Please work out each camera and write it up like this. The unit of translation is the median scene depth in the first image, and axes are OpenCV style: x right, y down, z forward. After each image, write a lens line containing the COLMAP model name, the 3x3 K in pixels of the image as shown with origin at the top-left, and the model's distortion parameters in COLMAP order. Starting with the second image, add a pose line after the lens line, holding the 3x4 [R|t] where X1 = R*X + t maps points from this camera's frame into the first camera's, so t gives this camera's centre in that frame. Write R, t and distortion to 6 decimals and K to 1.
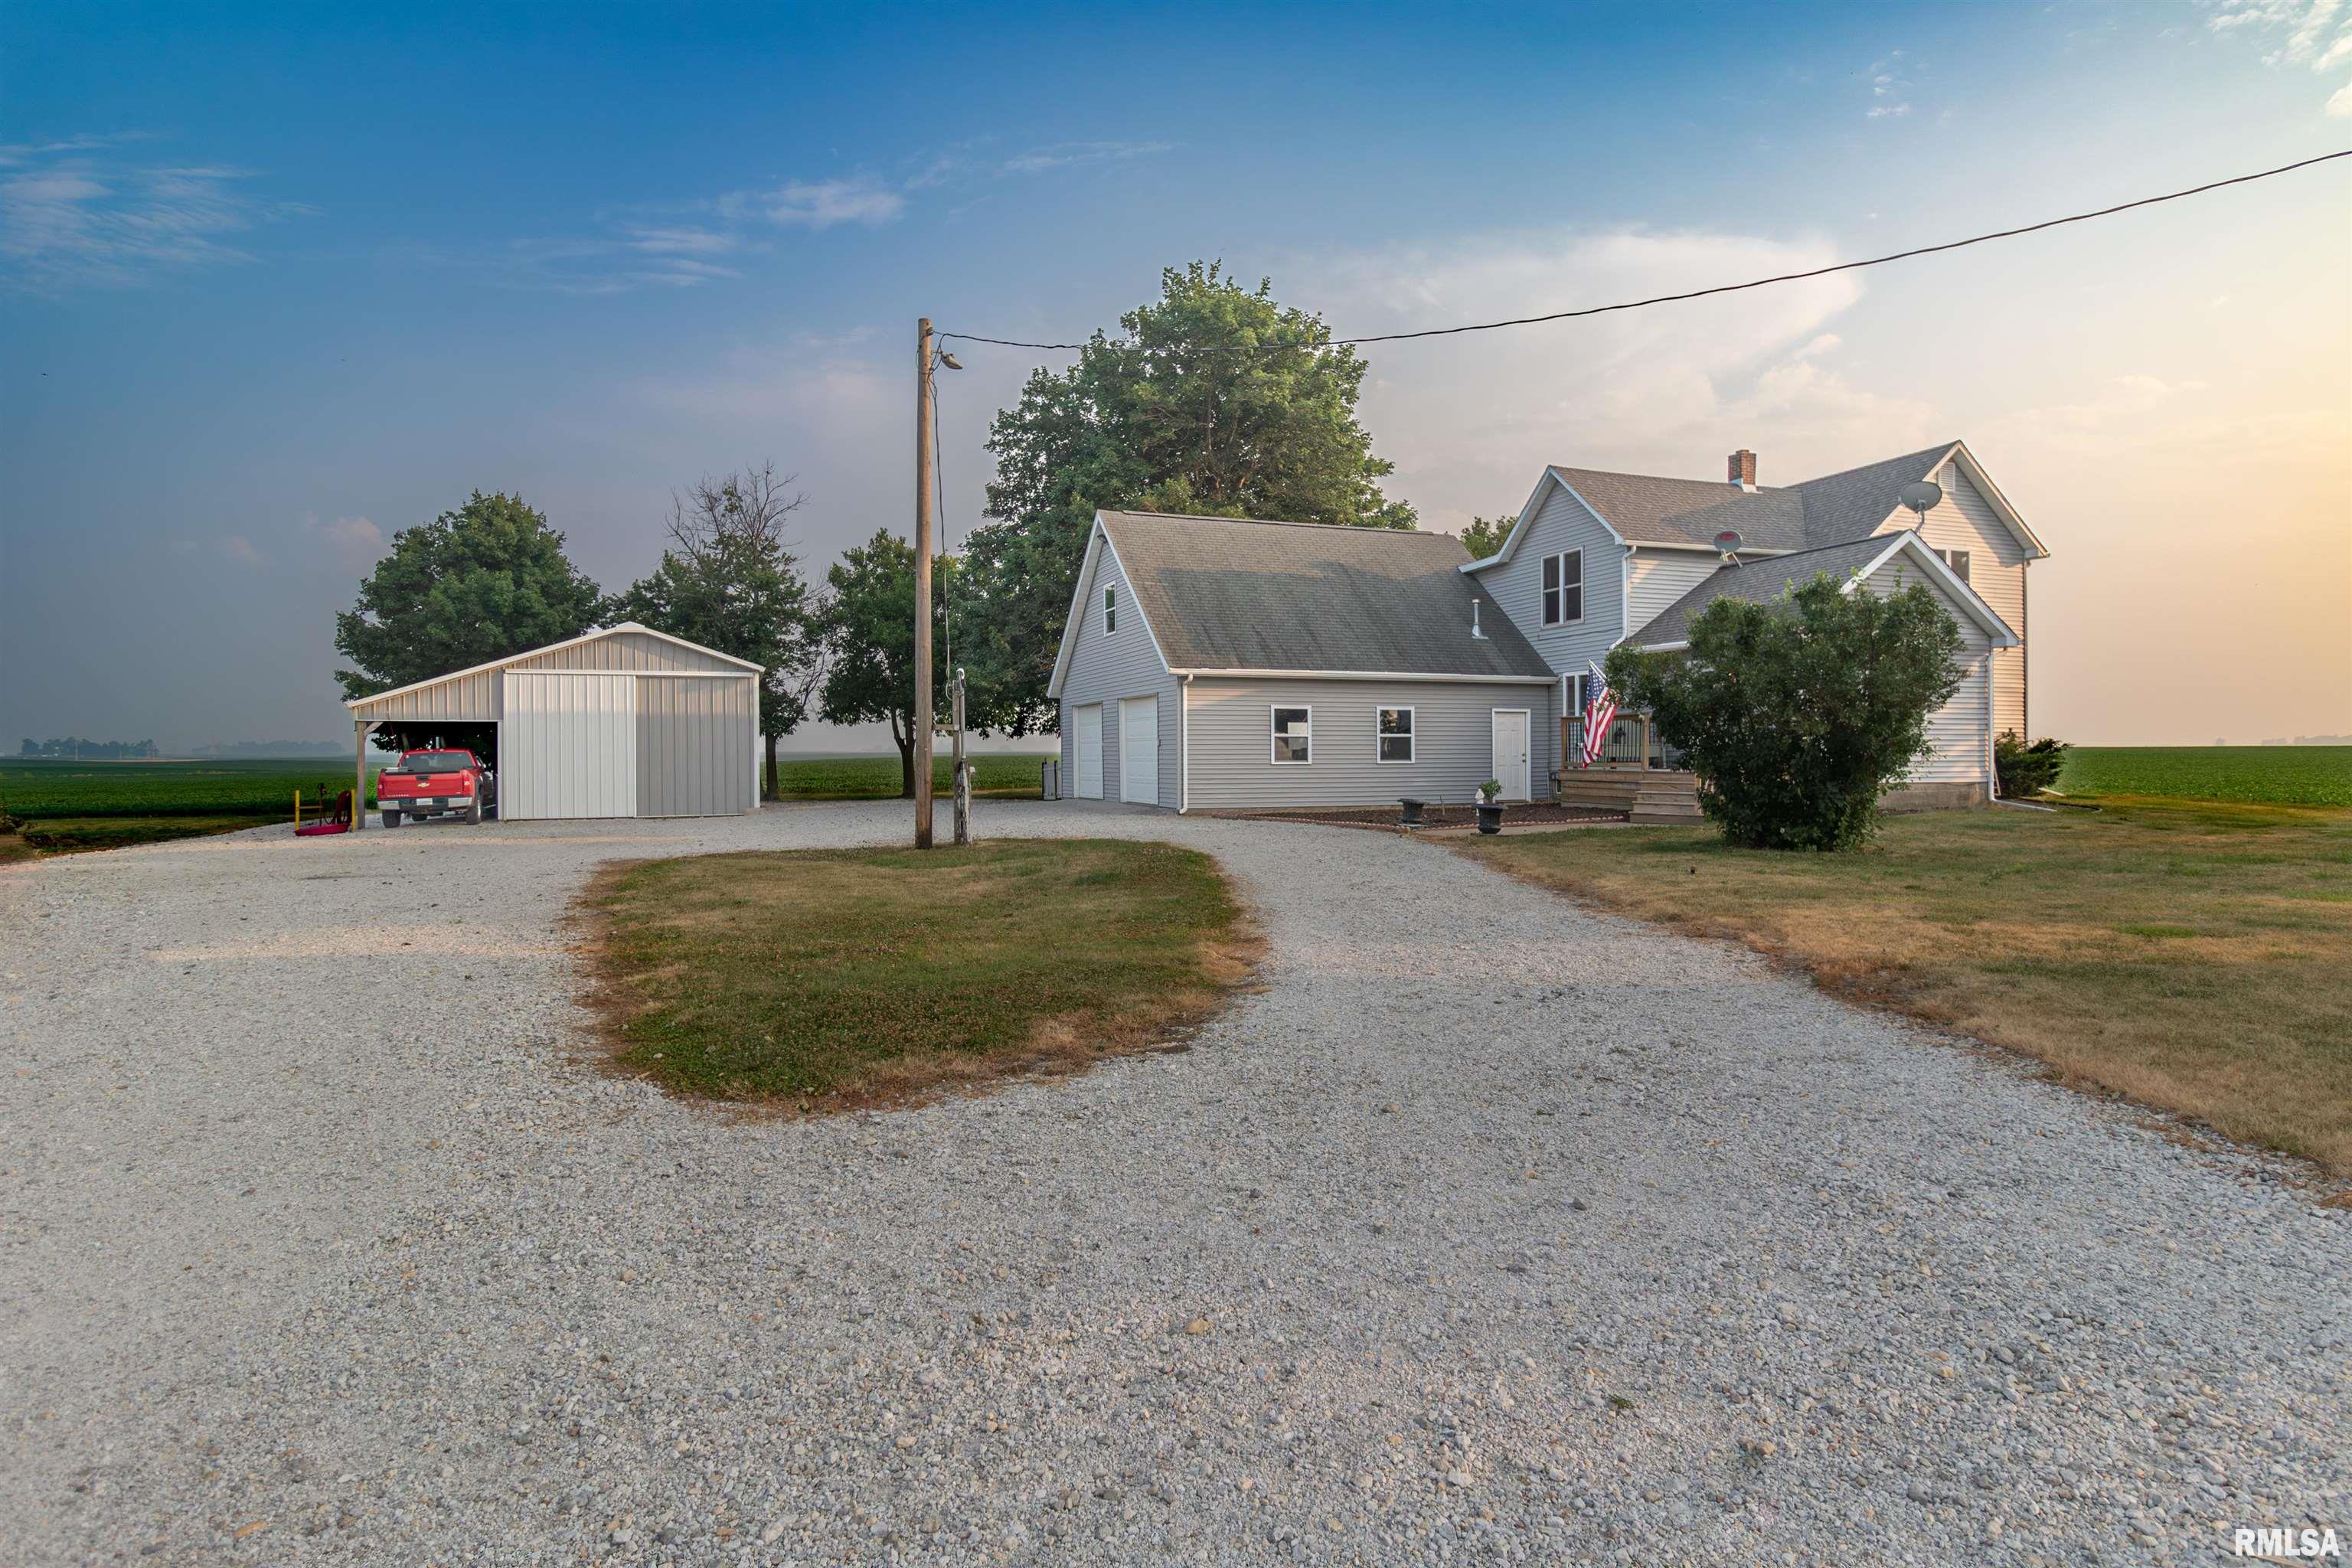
lens RADIAL K [[1262.9, 0, 1177.3], [0, 1262.9, 772.0], [0, 0, 1]] dist [-0.020919, -0.000617]
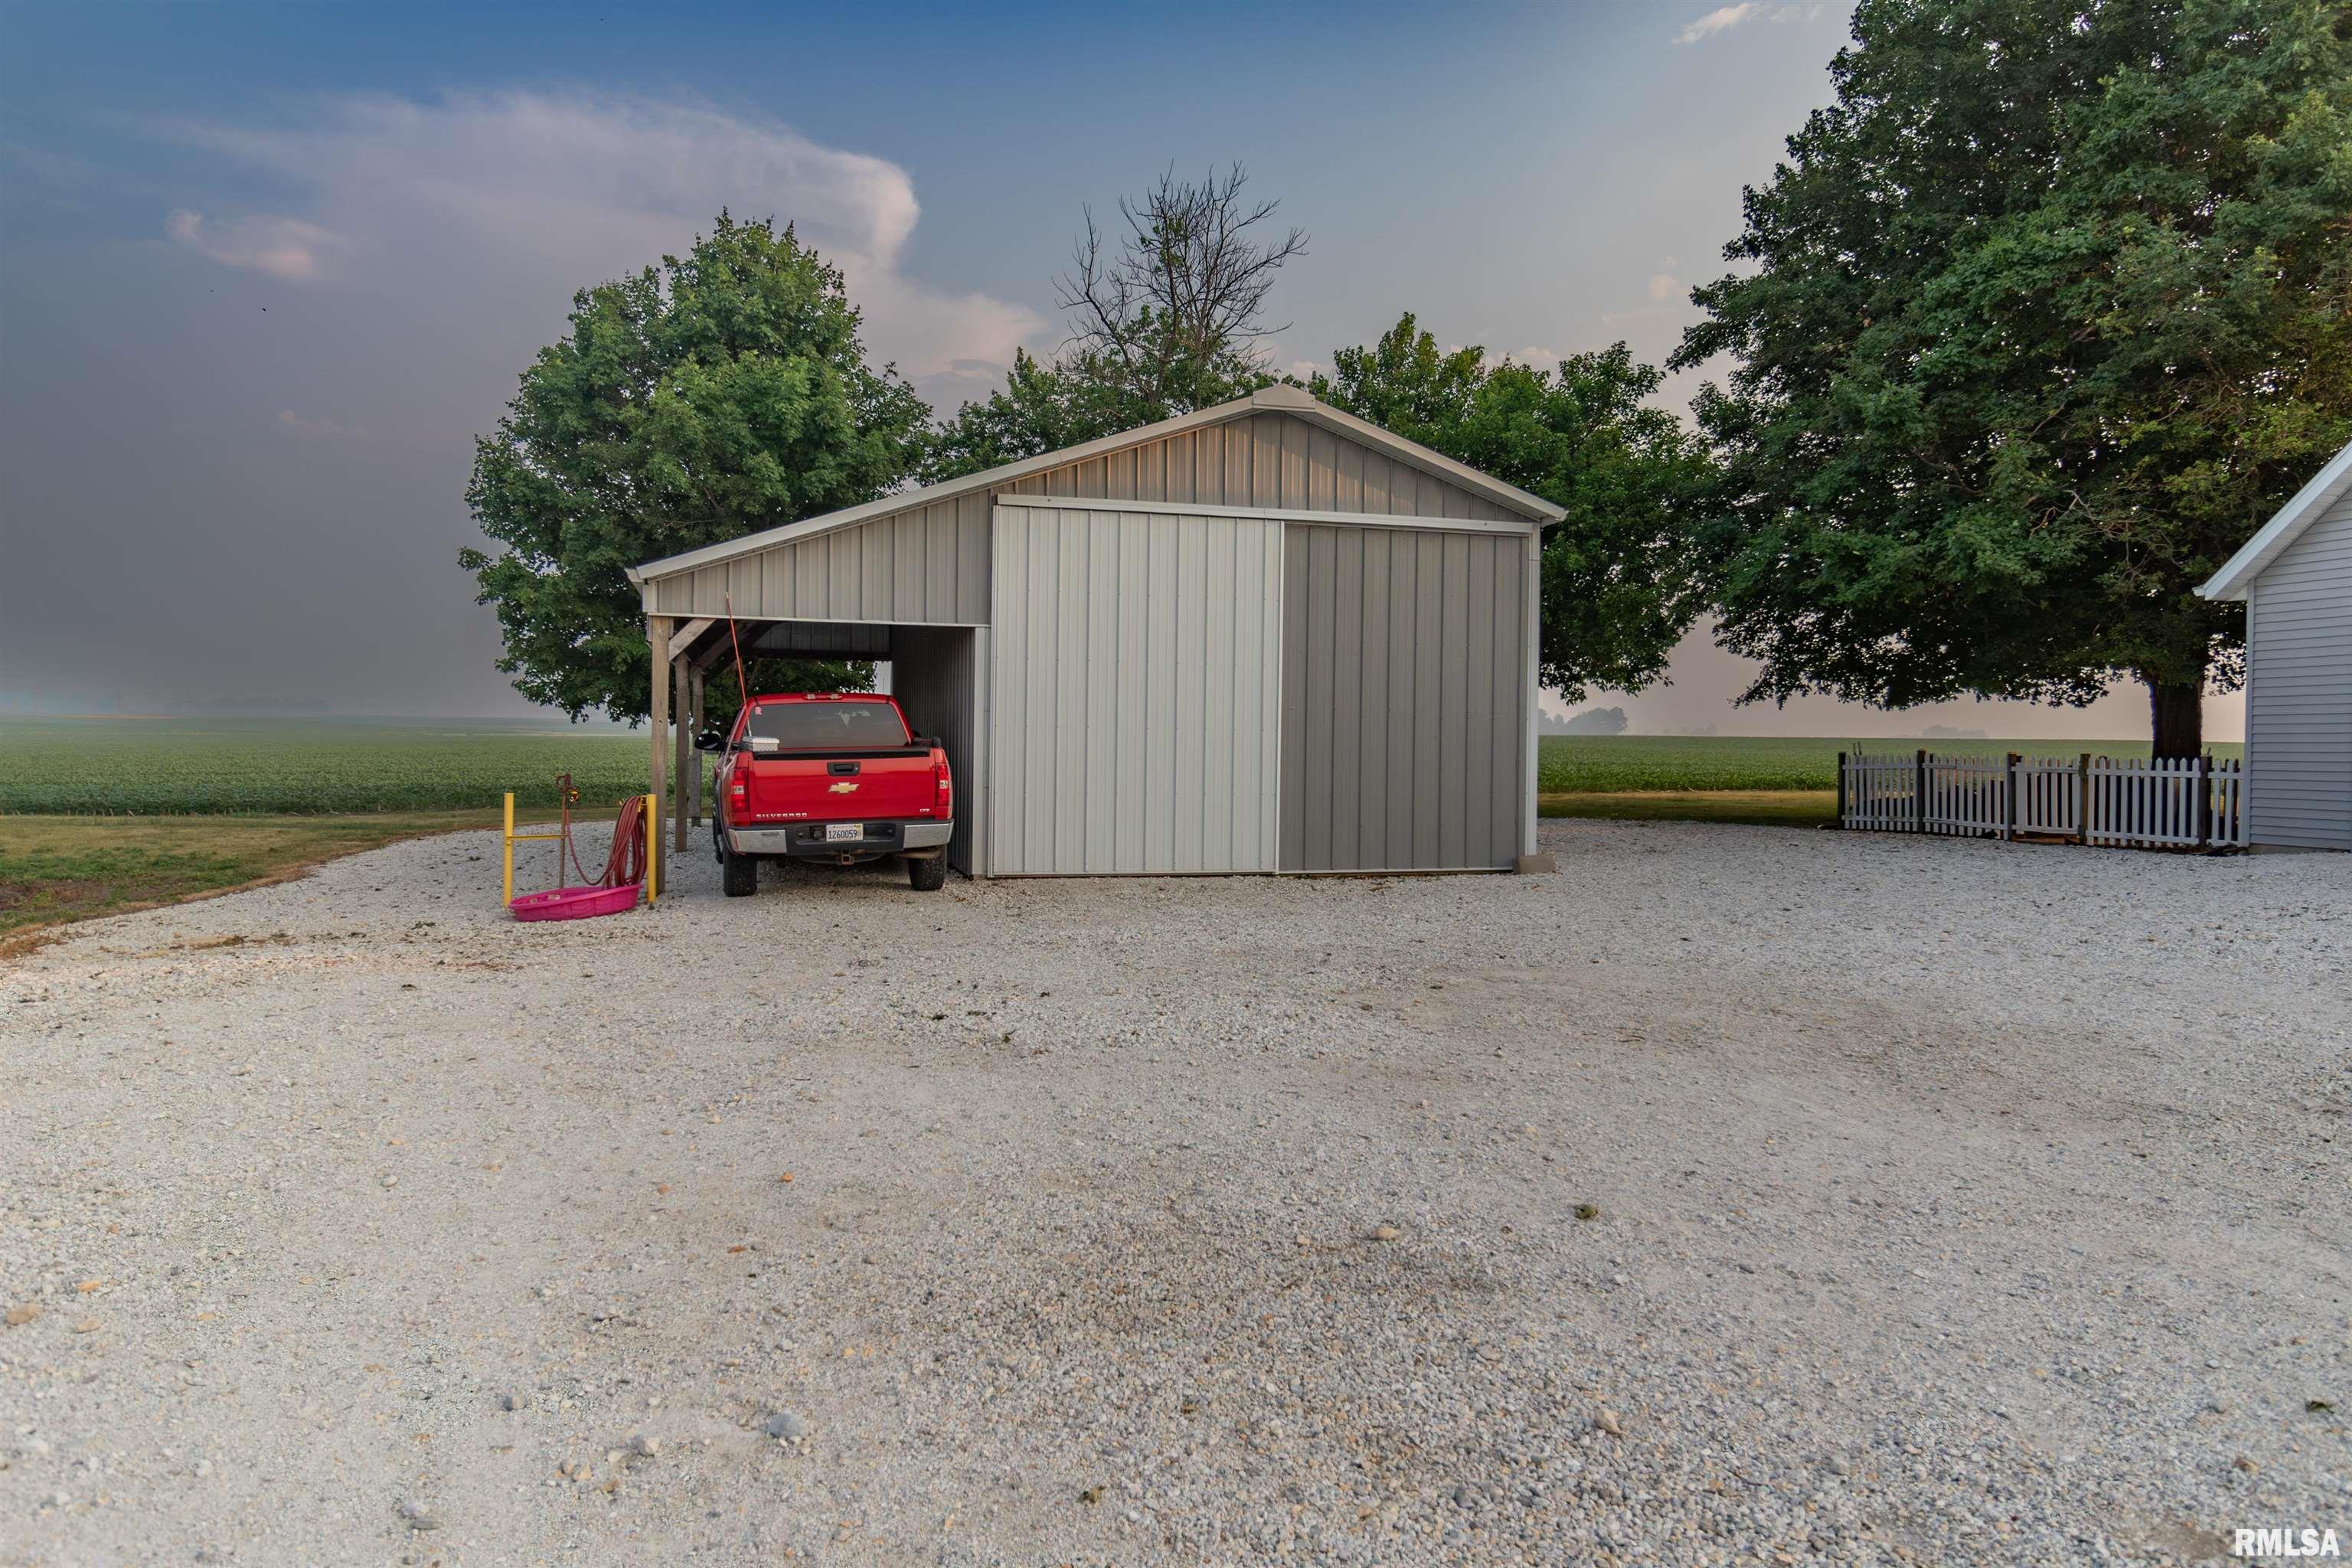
lens RADIAL K [[1576.4, 0, 1175.1], [0, 1576.4, 779.2], [0, 0, 1]] dist [-0.003260, -0.001066]
pose [[0.994638, 0.021900, -0.101070, -0.310177], [-0.020090, 0.999620, 0.018890, -0.002039], [0.101446, -0.016758, 0.994700, 0.369569]]
